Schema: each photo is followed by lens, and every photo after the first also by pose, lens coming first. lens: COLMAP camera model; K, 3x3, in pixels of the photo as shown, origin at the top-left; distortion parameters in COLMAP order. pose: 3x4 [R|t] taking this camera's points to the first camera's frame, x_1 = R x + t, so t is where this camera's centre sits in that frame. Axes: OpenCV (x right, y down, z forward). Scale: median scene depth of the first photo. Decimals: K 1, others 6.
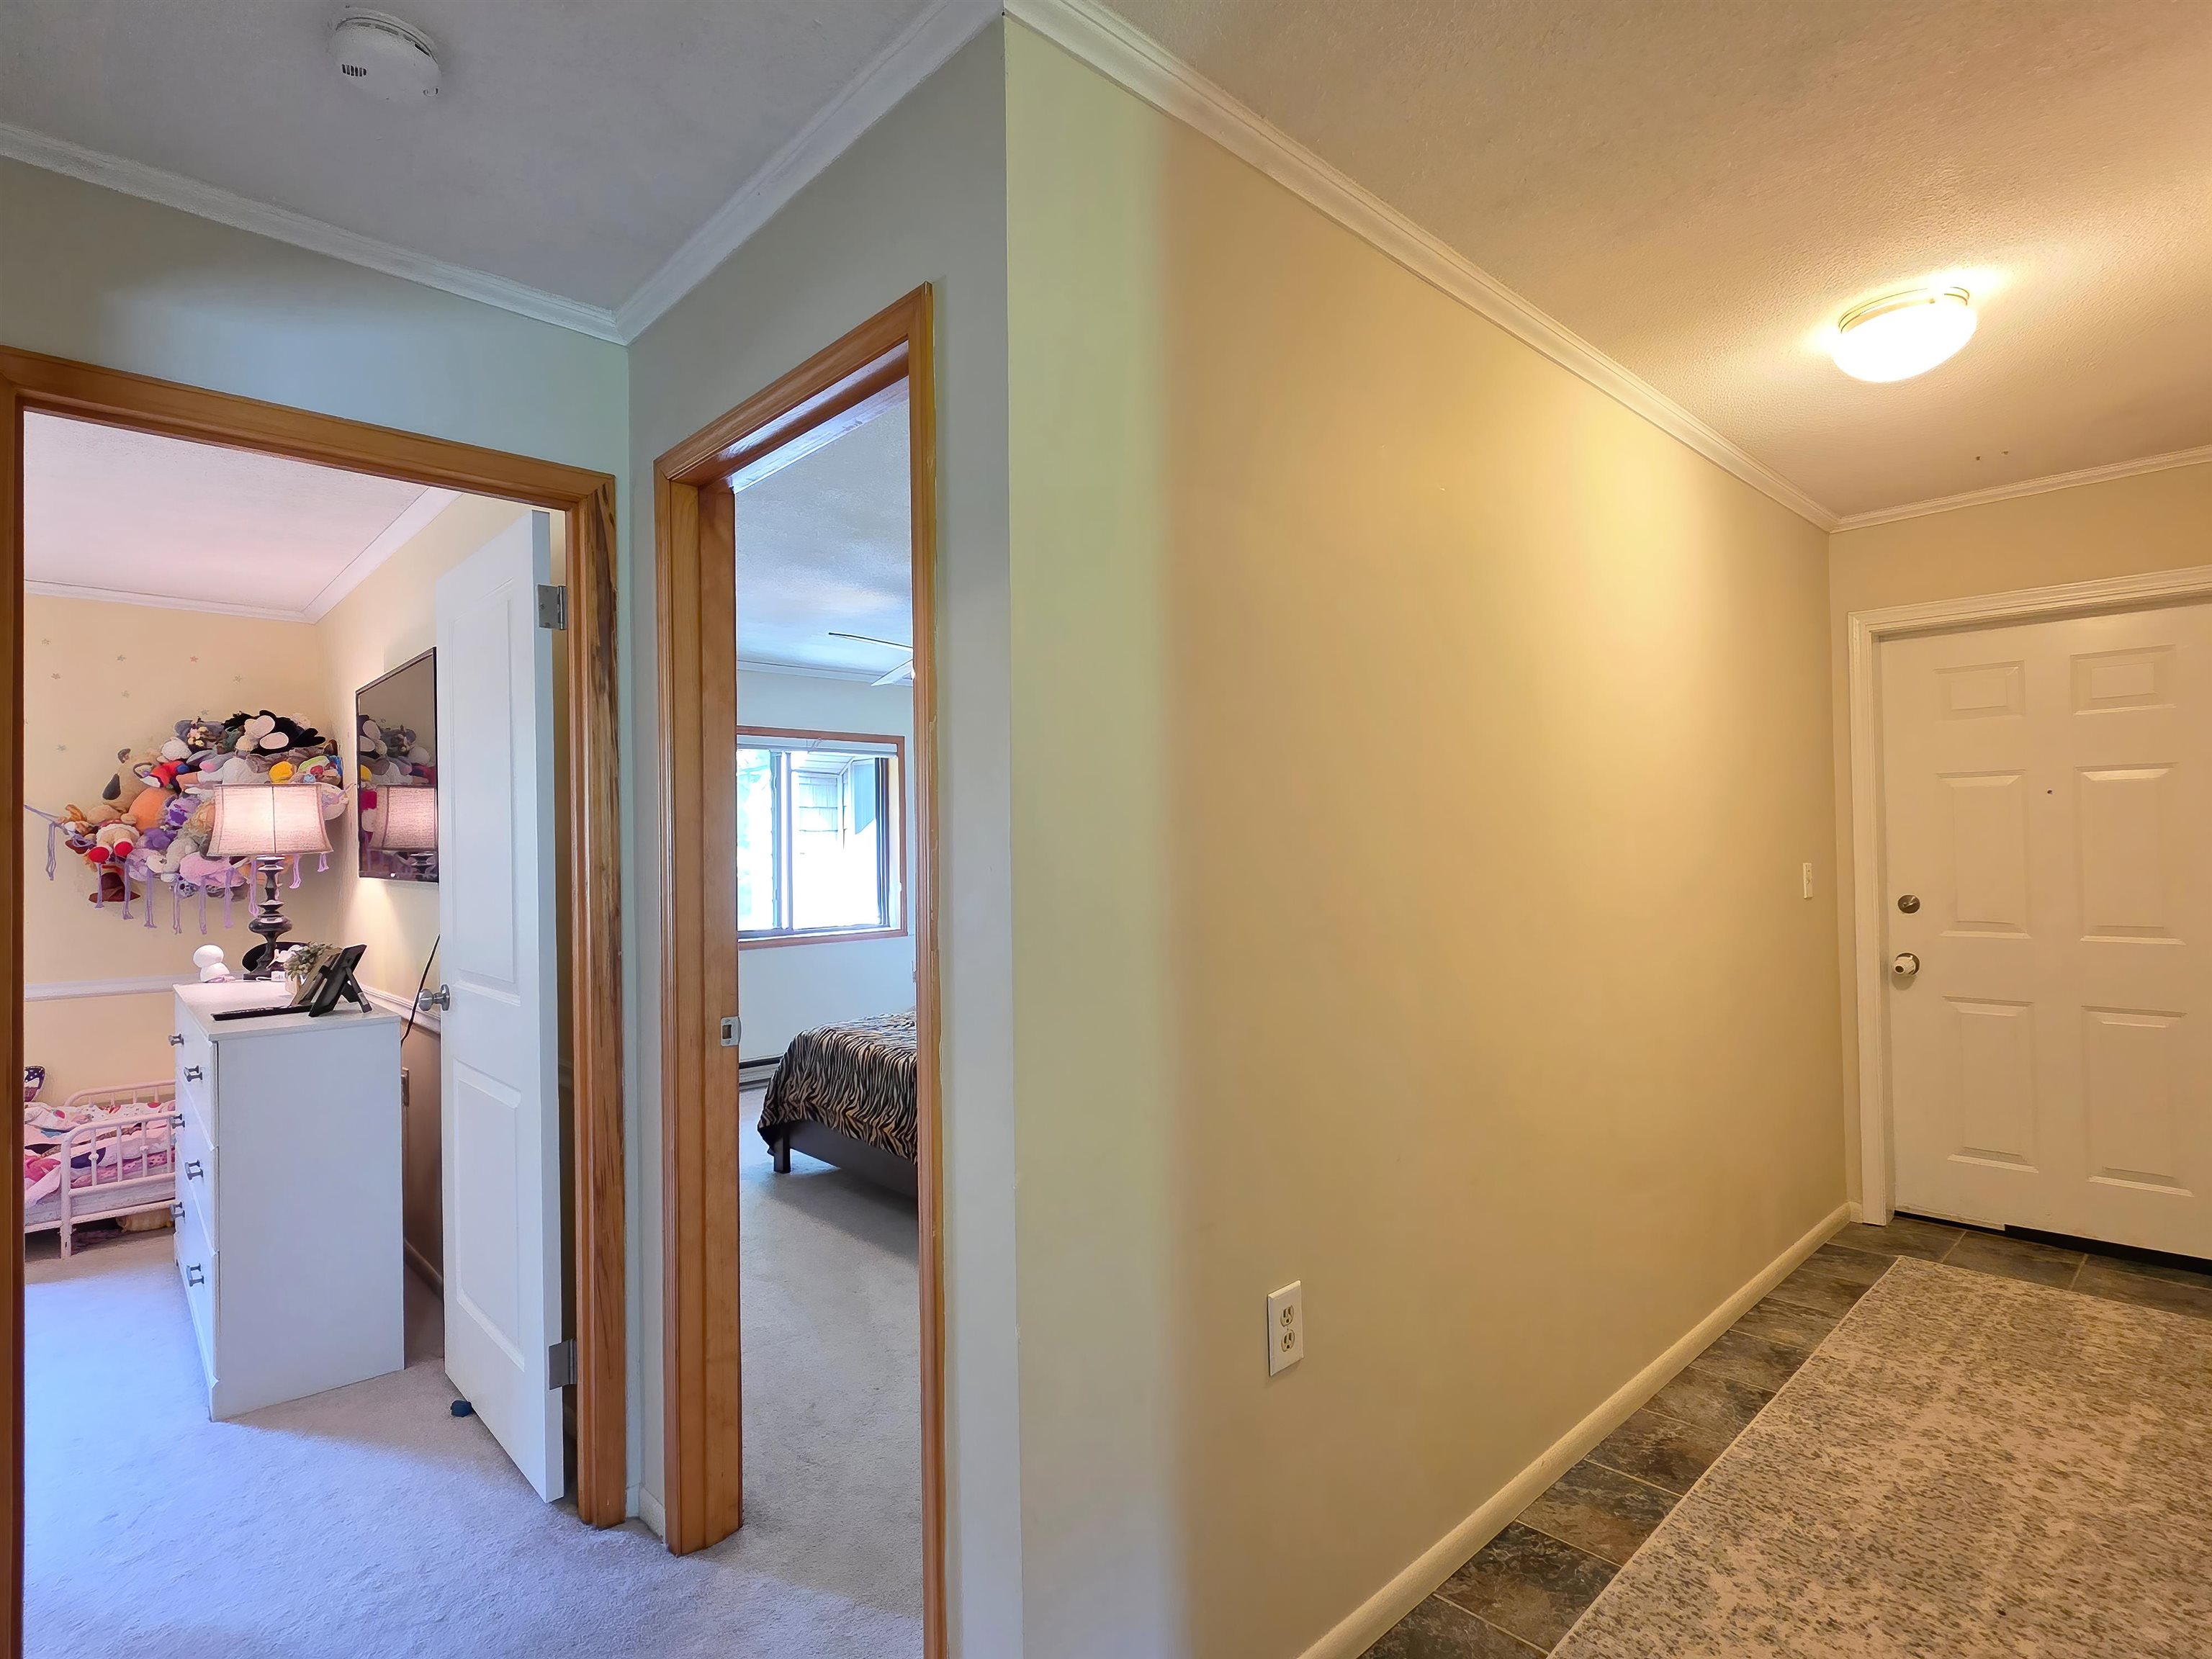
lens RADIAL K [[1114.7, 0, 1104.5], [0, 1114.7, 824.6], [0, 0, 1]] dist [0.002343, -0.000223]
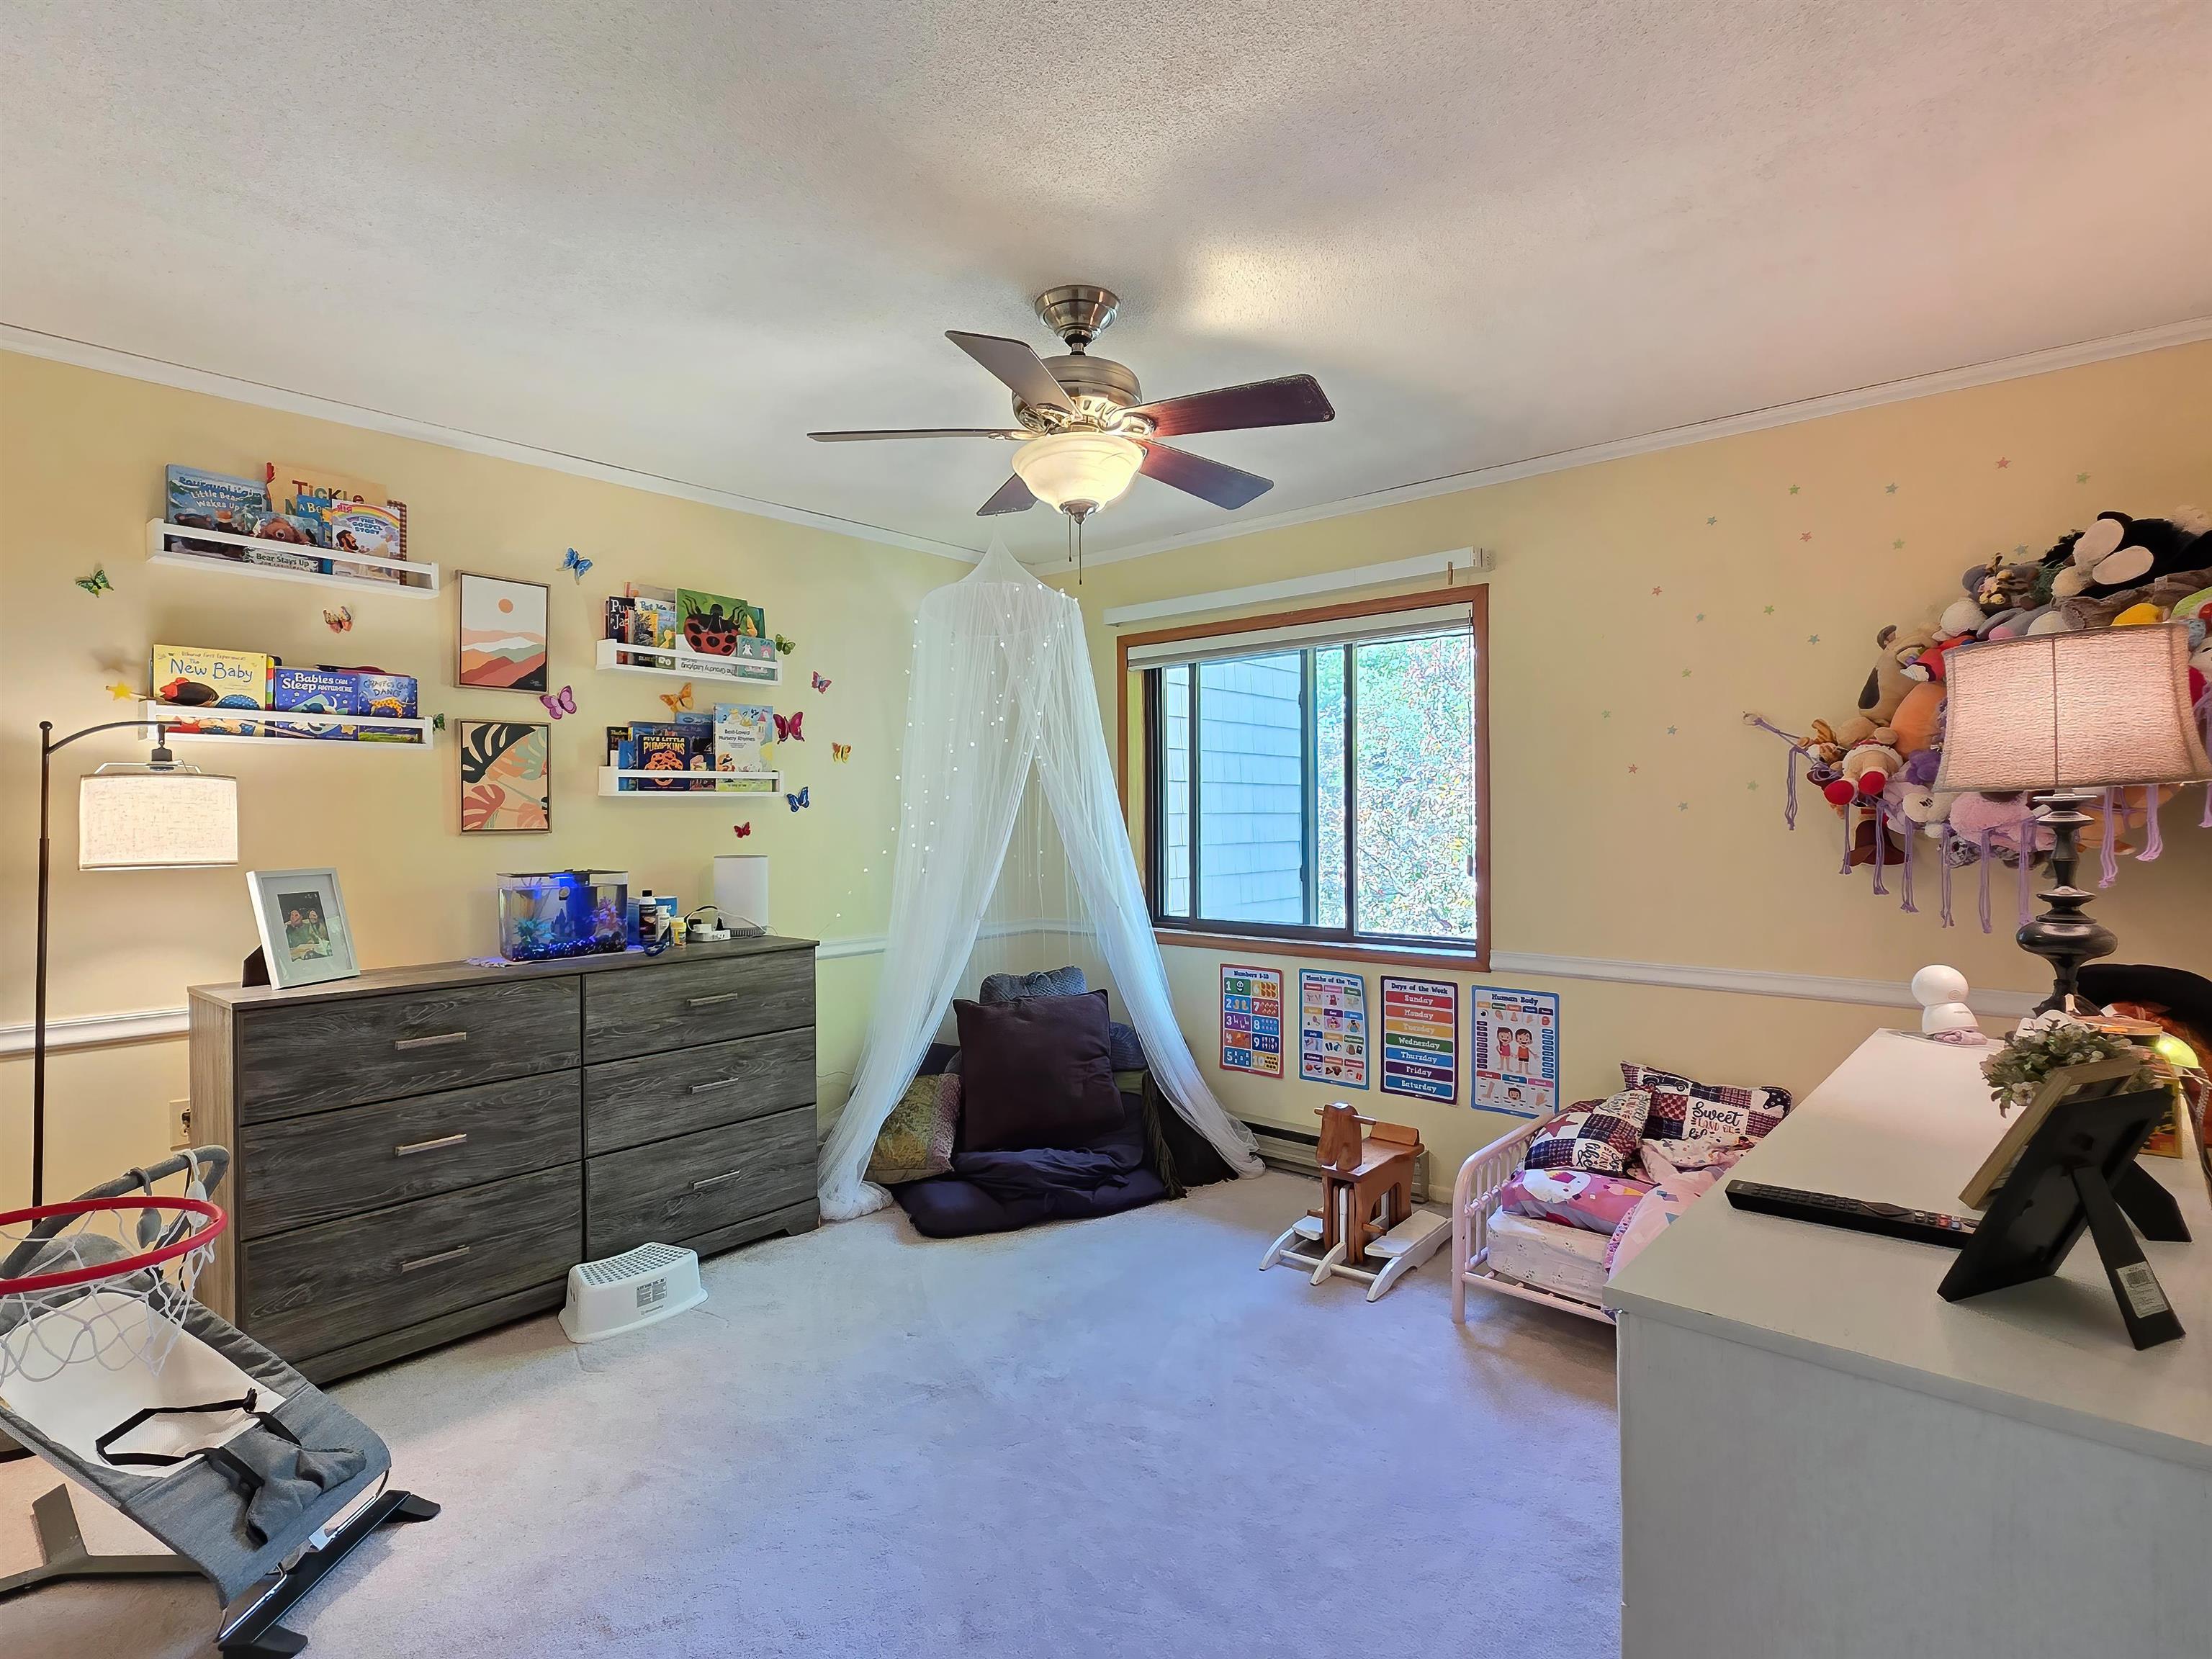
lens RADIAL K [[1114.7, 0, 1104.5], [0, 1114.7, 824.6], [0, 0, 1]] dist [0.002343, -0.000223]
pose [[0.098748, 0.024611, -0.994808, -0.289559], [0.022174, 0.999391, 0.026925, 0.018357], [0.994865, -0.024718, 0.098142, 0.499179]]
